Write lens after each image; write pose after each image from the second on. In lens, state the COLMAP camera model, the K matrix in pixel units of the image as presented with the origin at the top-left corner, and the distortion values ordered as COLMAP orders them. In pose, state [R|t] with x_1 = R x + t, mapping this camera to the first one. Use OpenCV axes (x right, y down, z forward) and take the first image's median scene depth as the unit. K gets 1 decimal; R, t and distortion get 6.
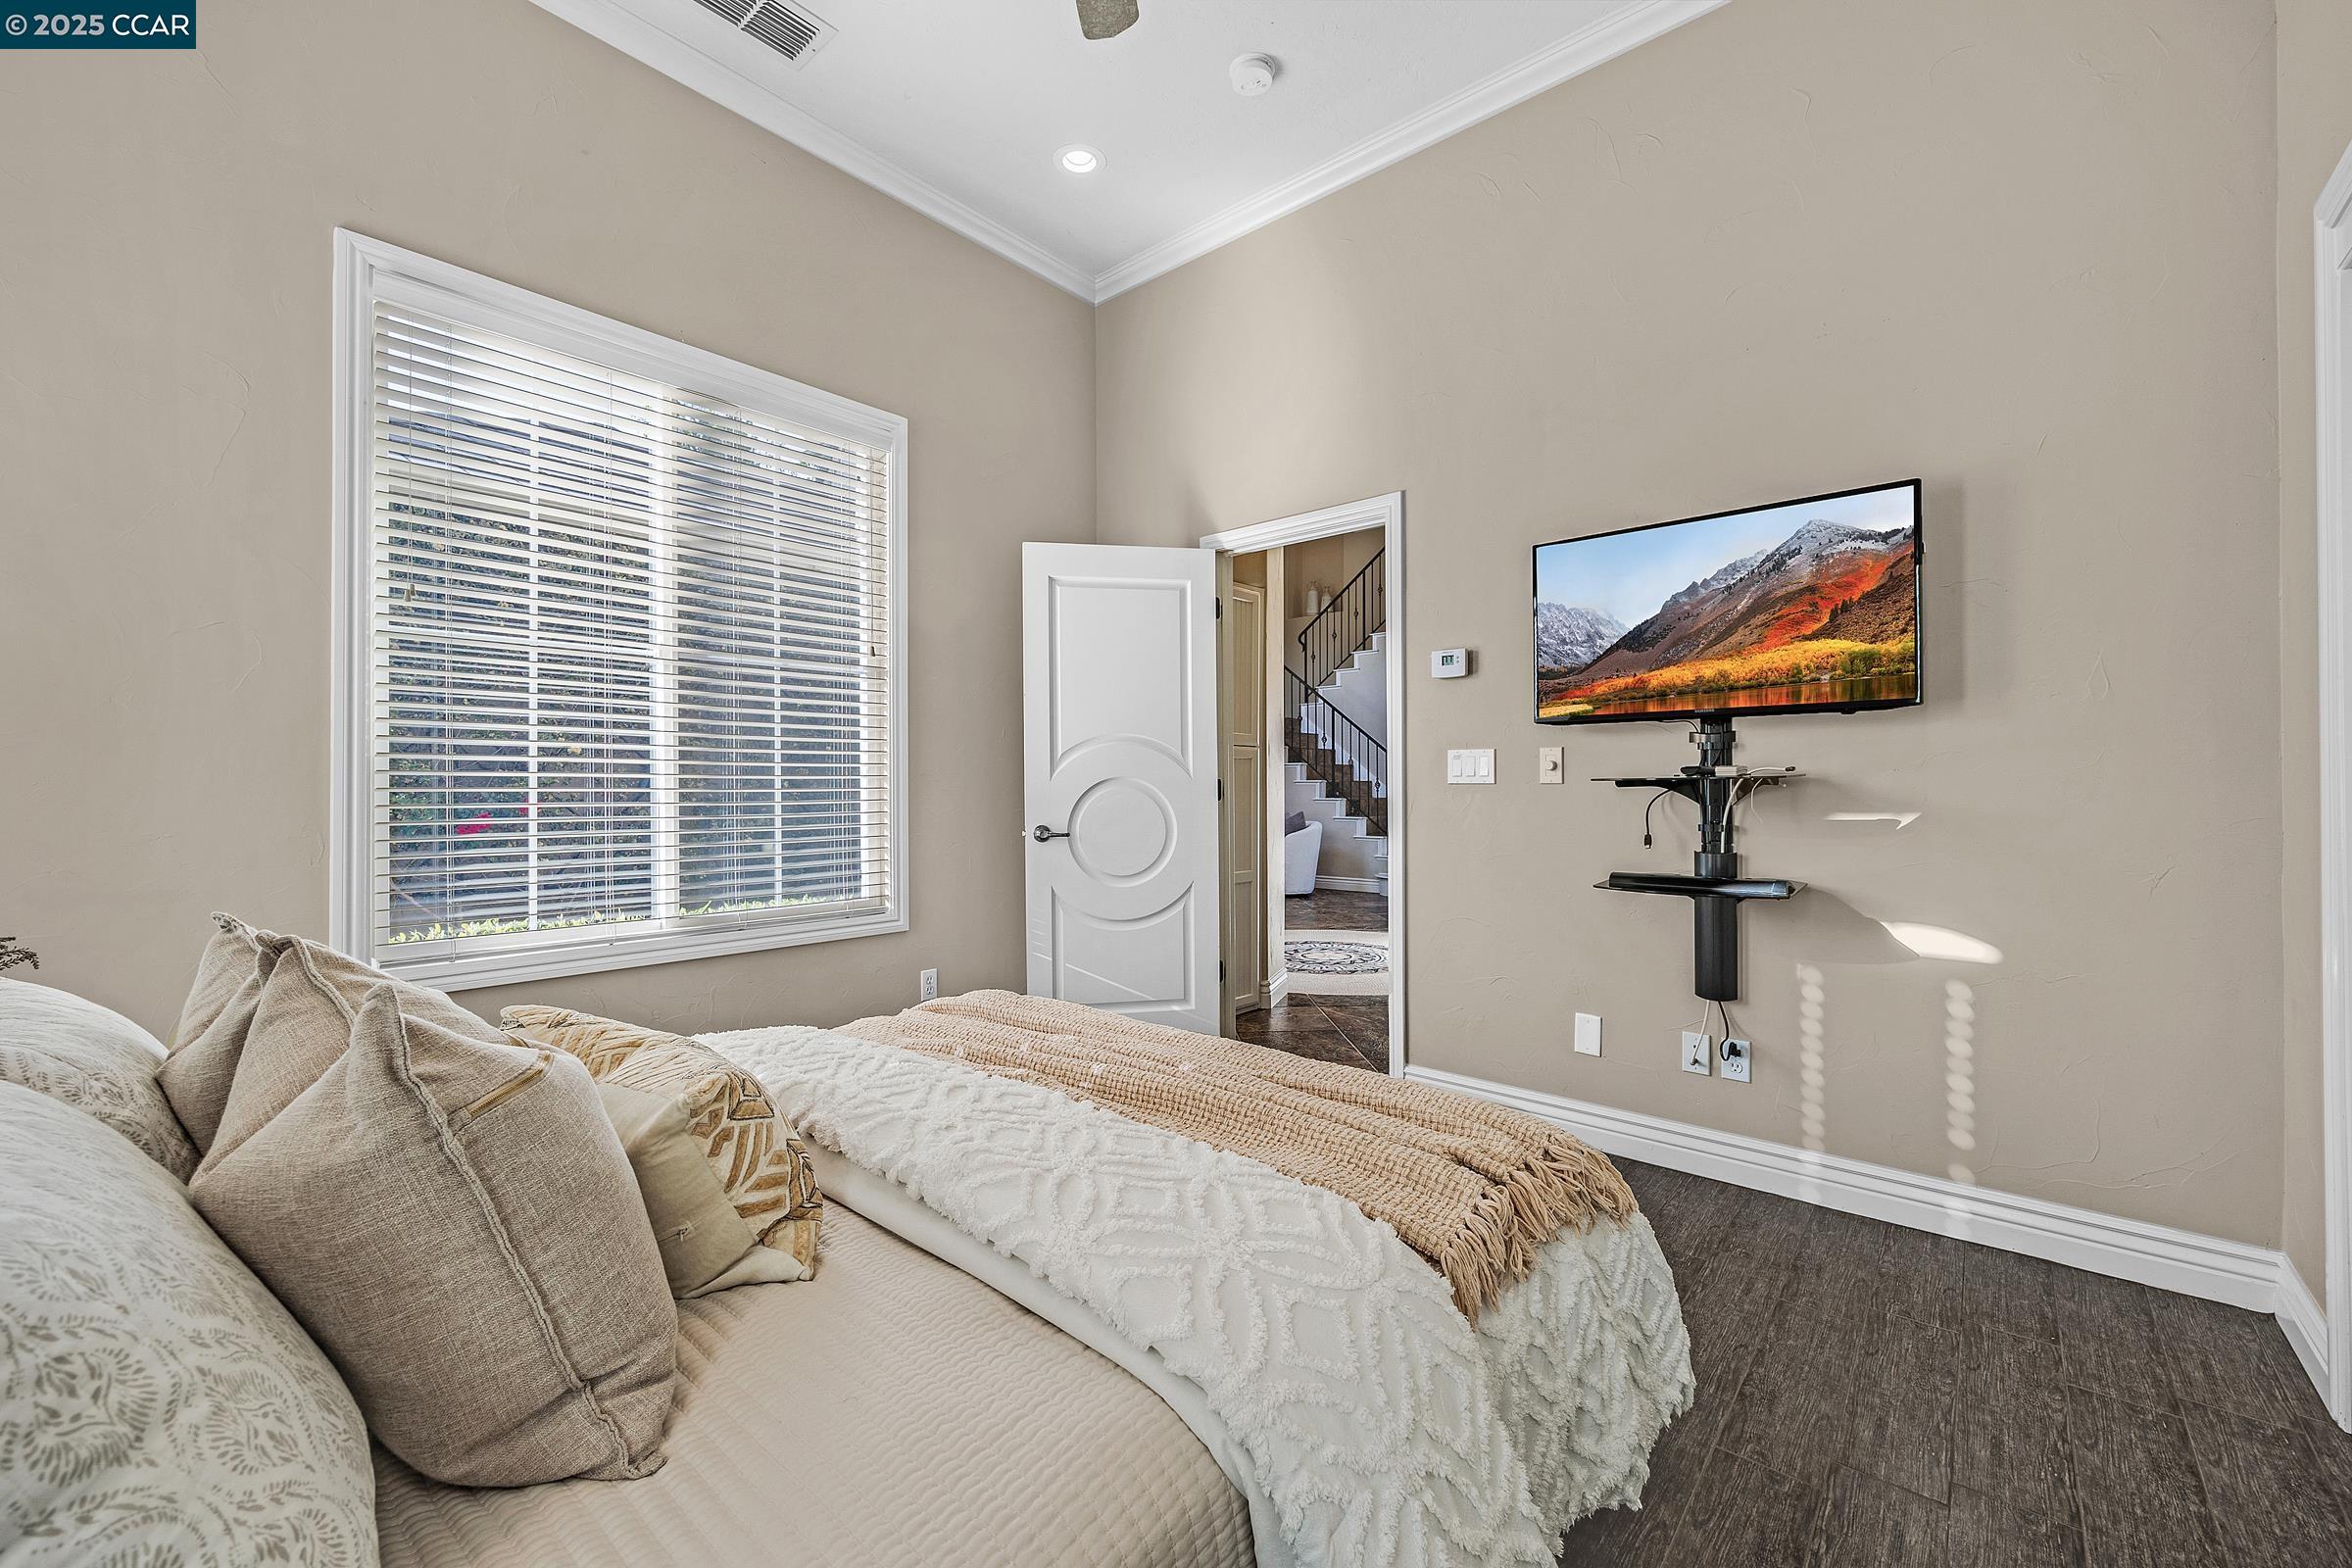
lens RADIAL K [[939.6, 0, 1172.9], [0, 939.6, 783.3], [0, 0, 1]] dist [0.001972, -0.000444]
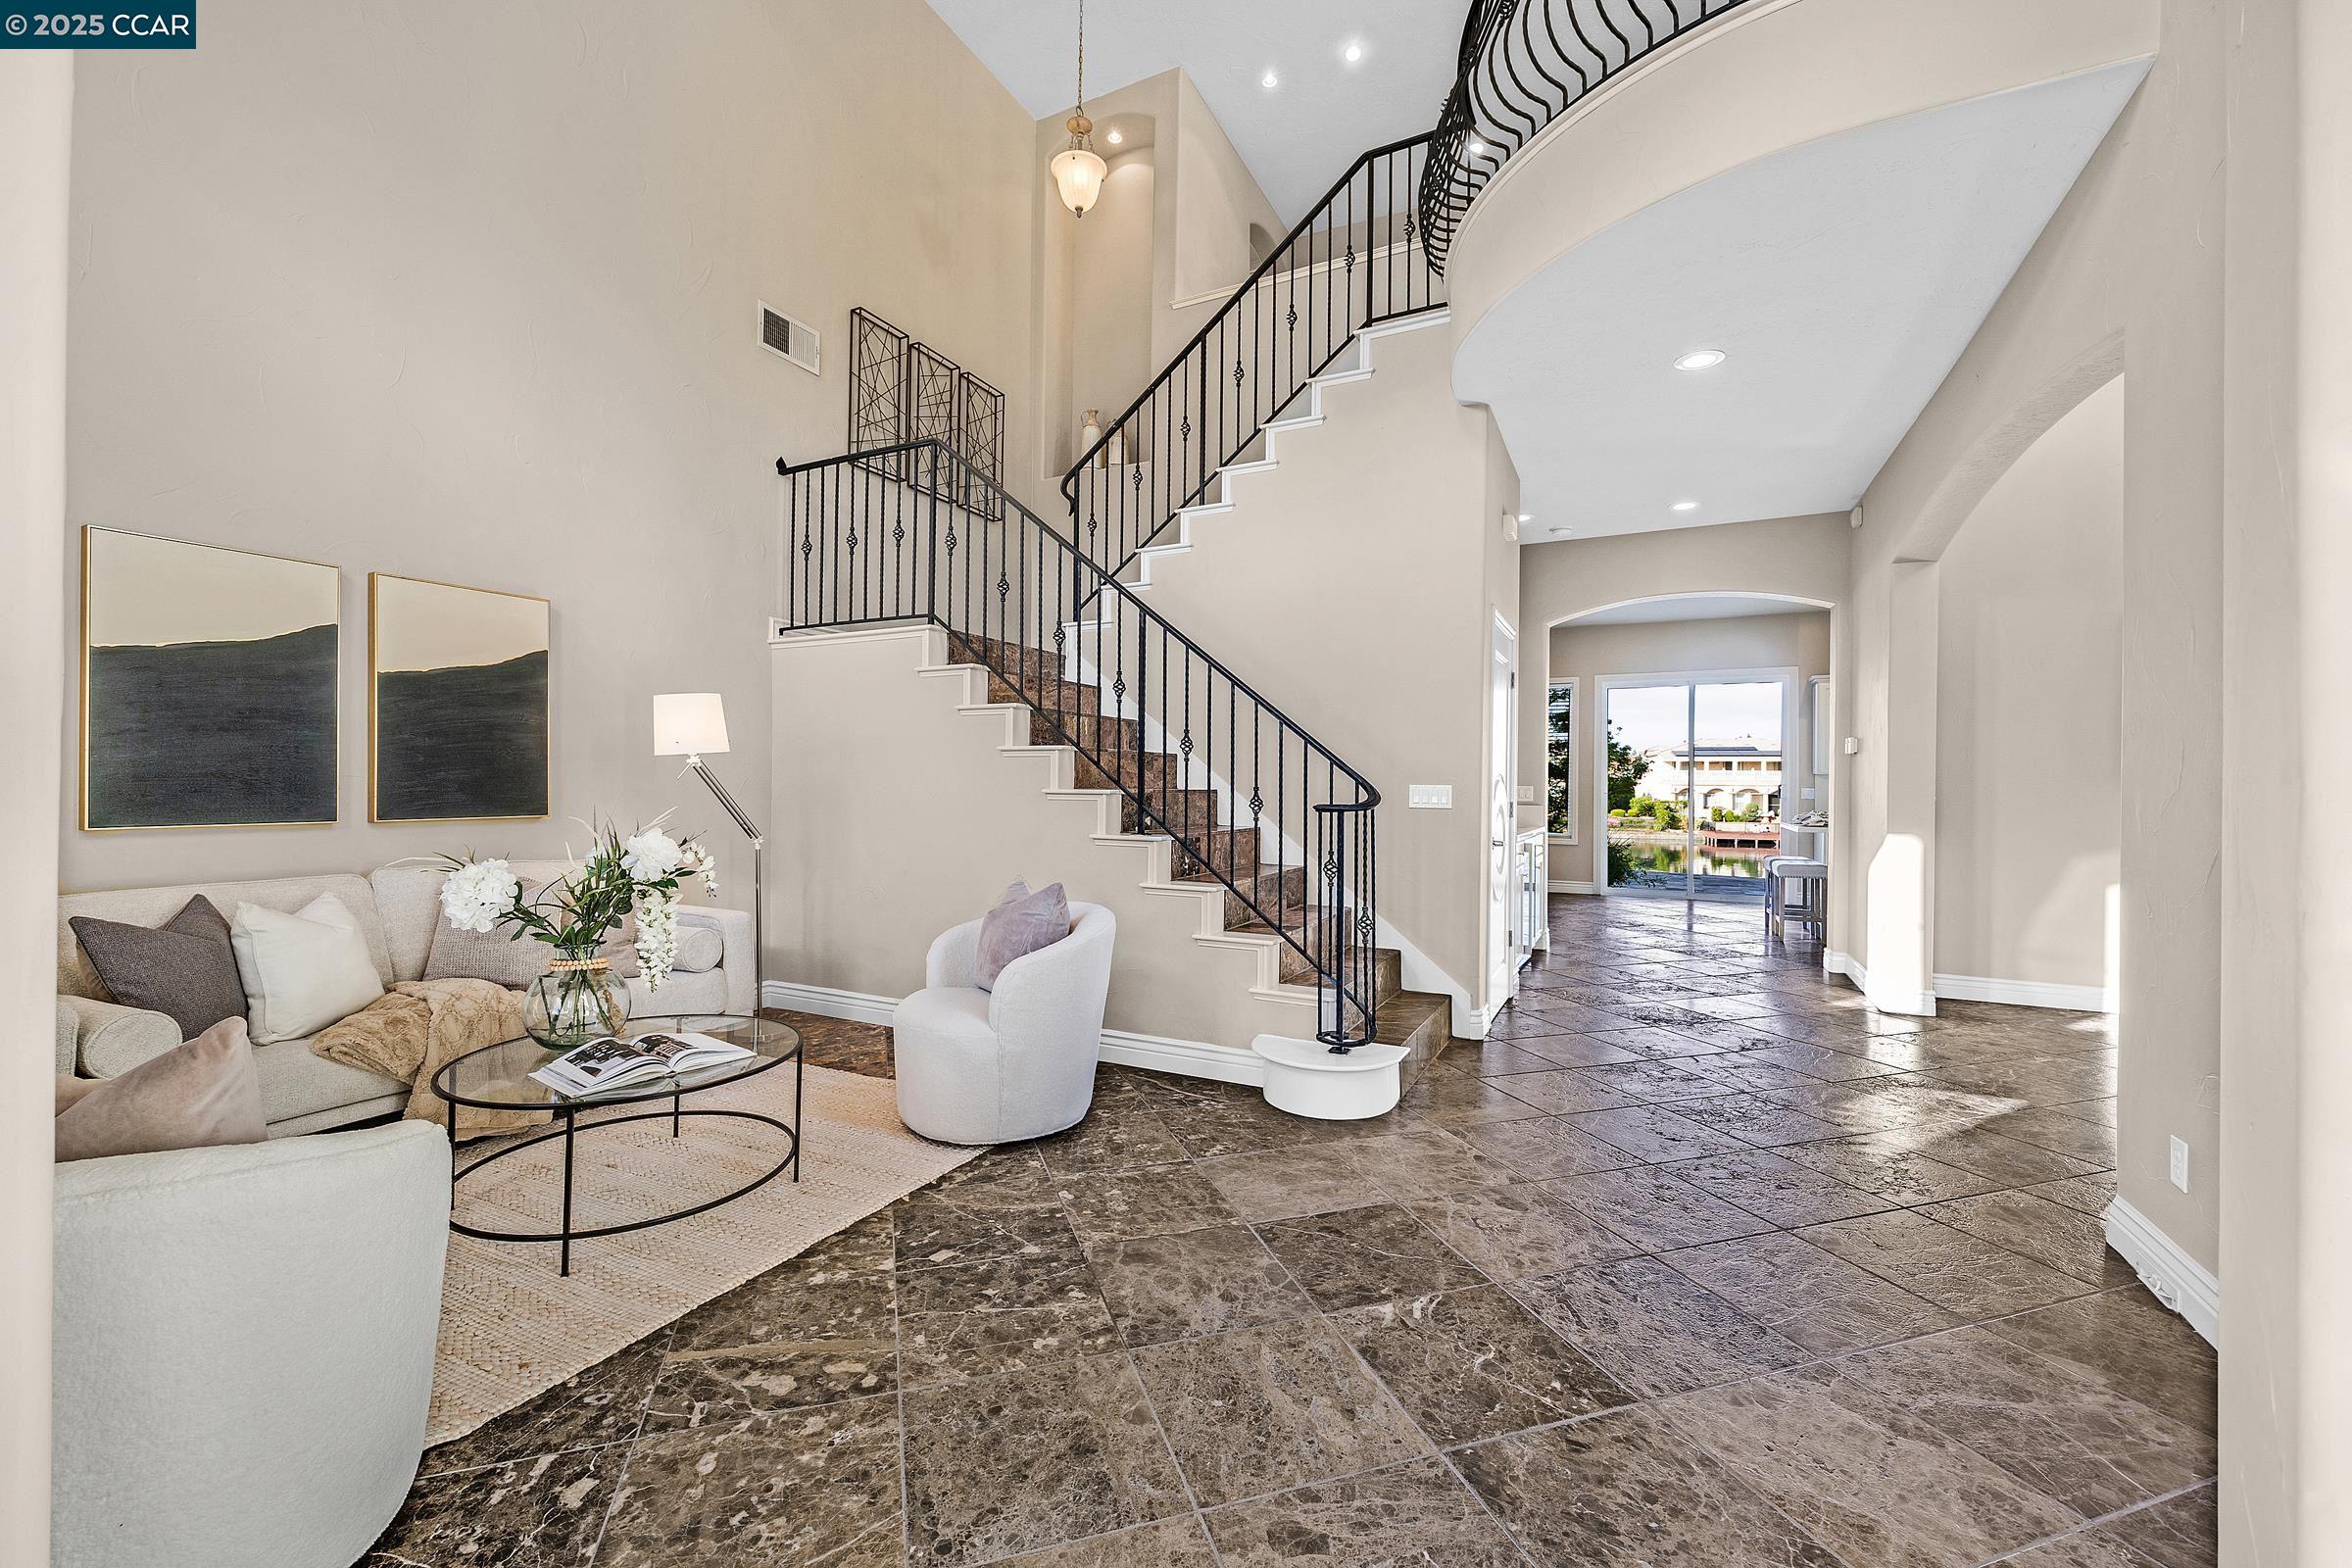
lens RADIAL K [[939.6, 0, 1173.8], [0, 939.6, 787.4], [0, 0, 1]] dist [0.001972, -0.000444]
pose [[0.970962, 0.007962, 0.239102, 0.081856], [-0.009995, 0.999923, 0.007292, -0.007088], [-0.239026, -0.009470, 0.970967, 0.562263]]
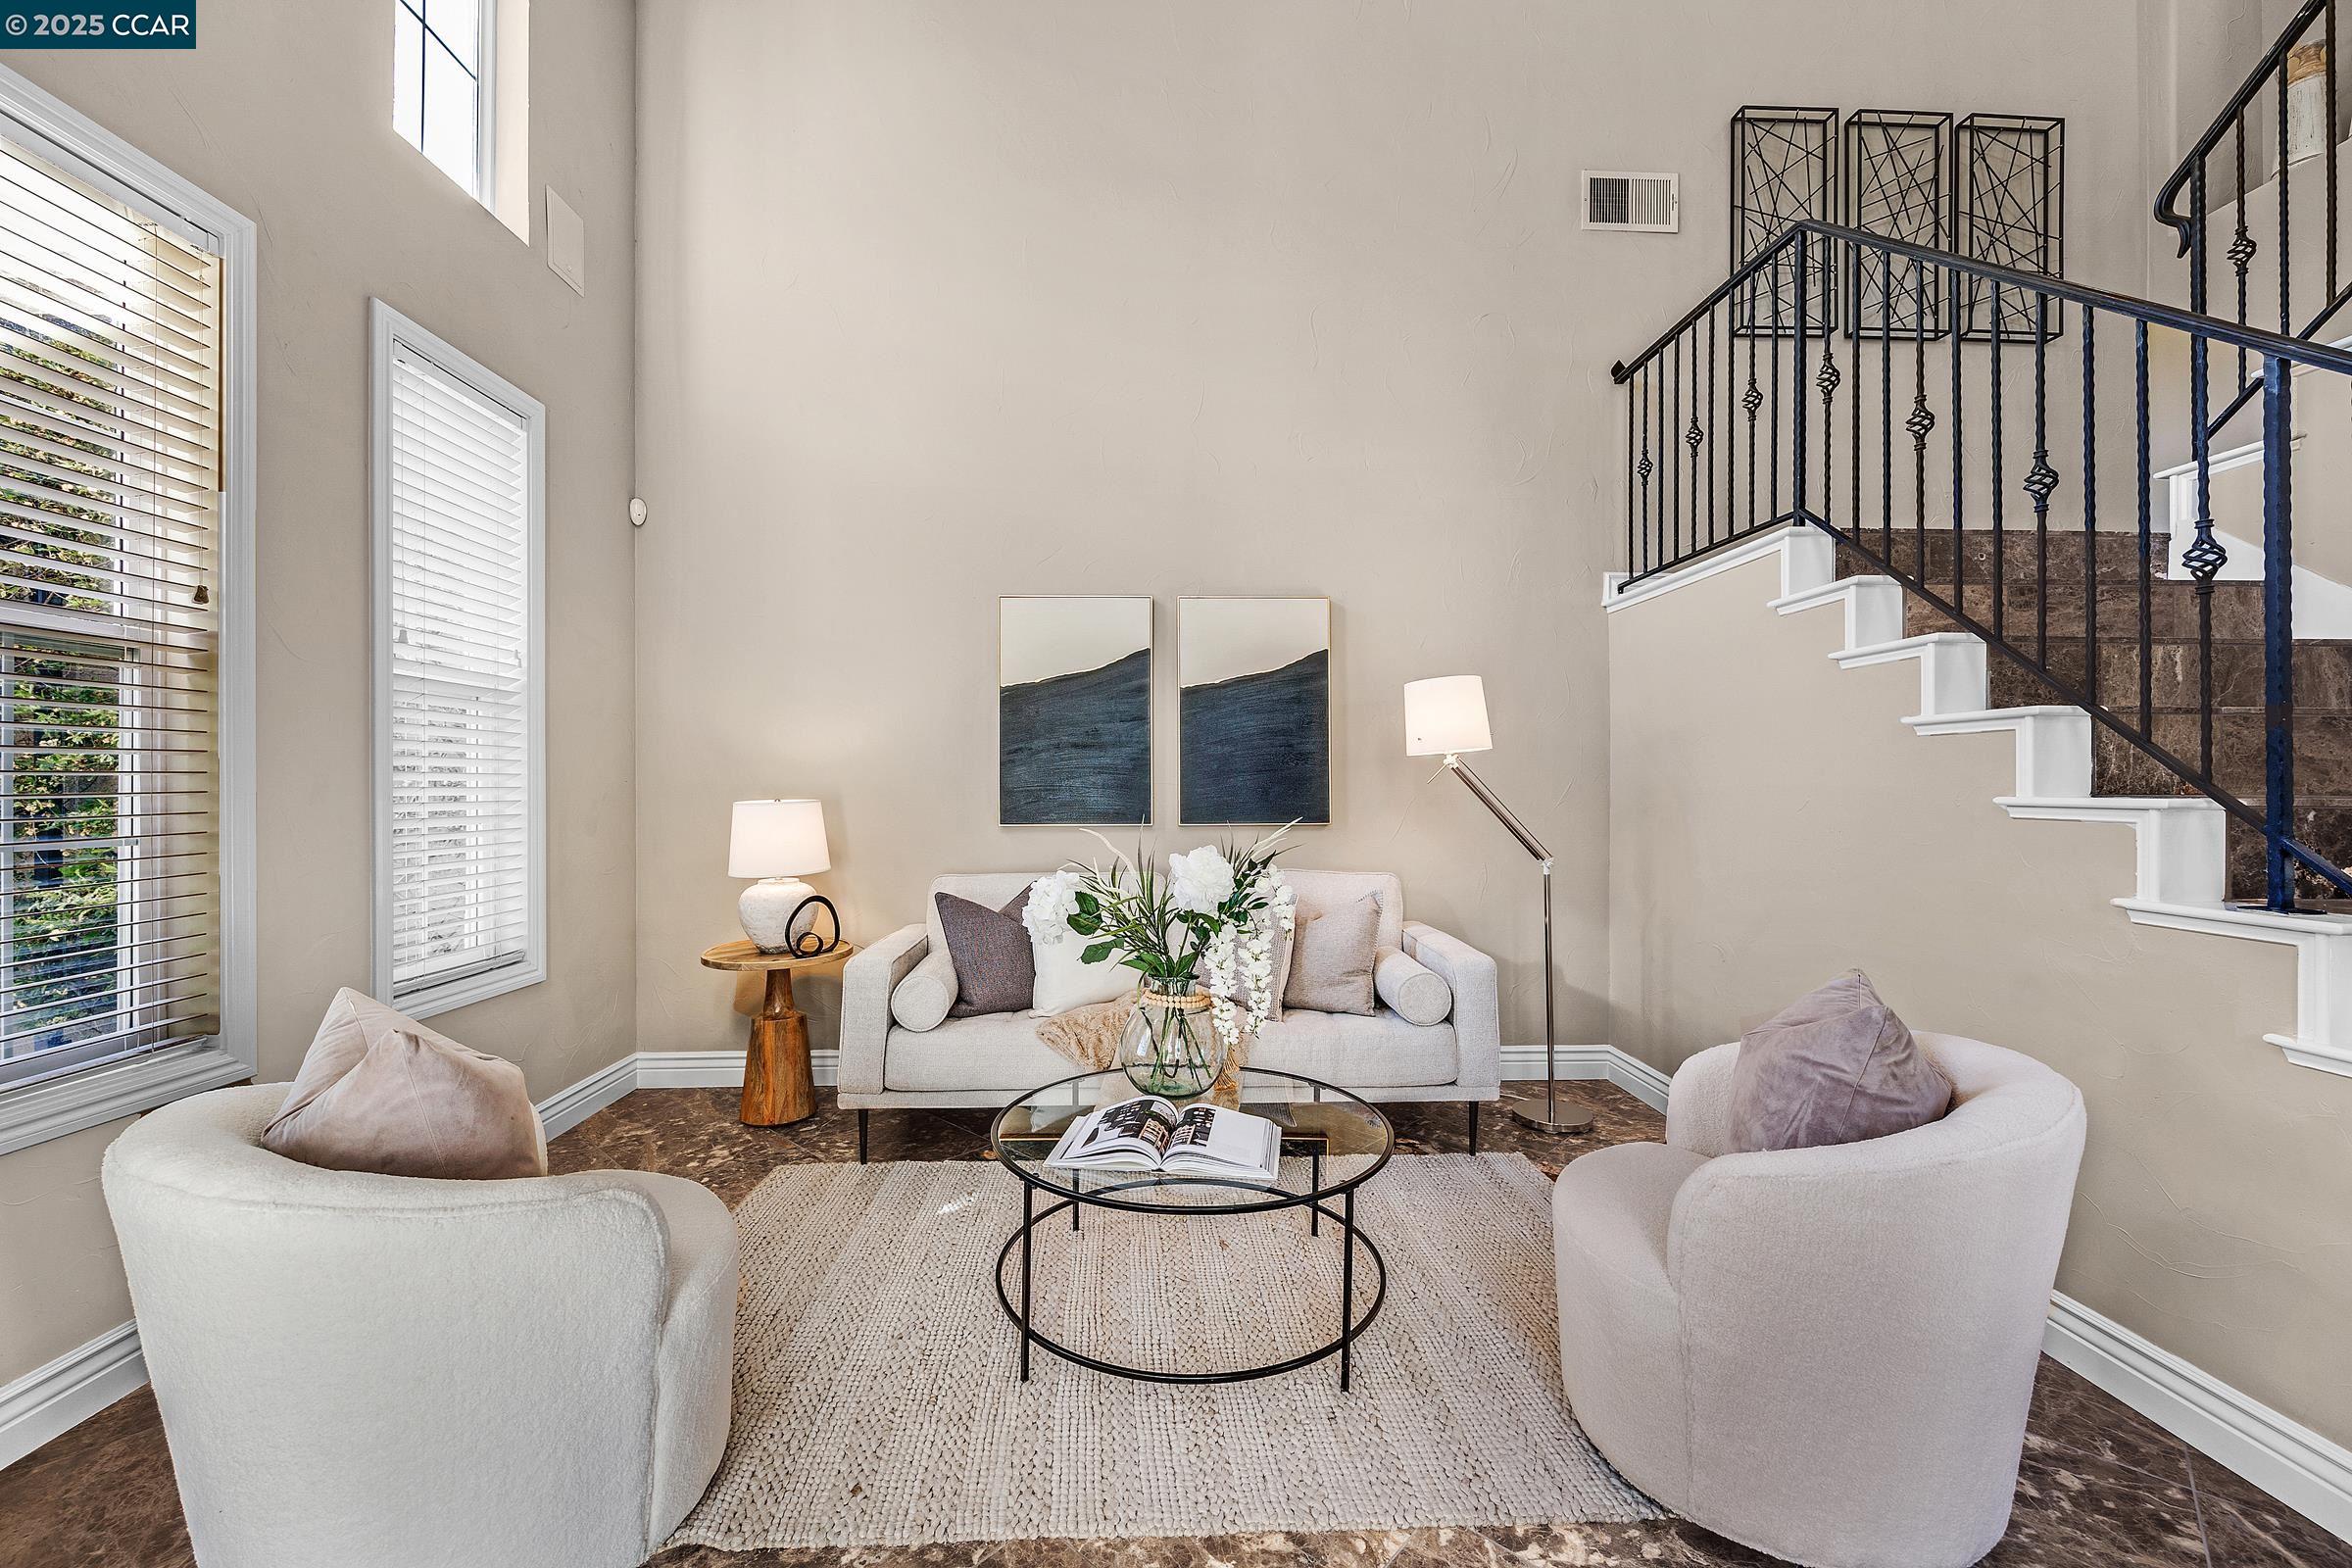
lens RADIAL K [[939.6, 0, 1183.8], [0, 939.6, 781.3], [0, 0, 1]] dist [0.001972, -0.000444]
pose [[0.690133, -0.000918, -0.723682, 0.145305], [0.001092, 0.999999, -0.000227, -0.006369], [0.723682, -0.000634, 0.690134, 0.694228]]
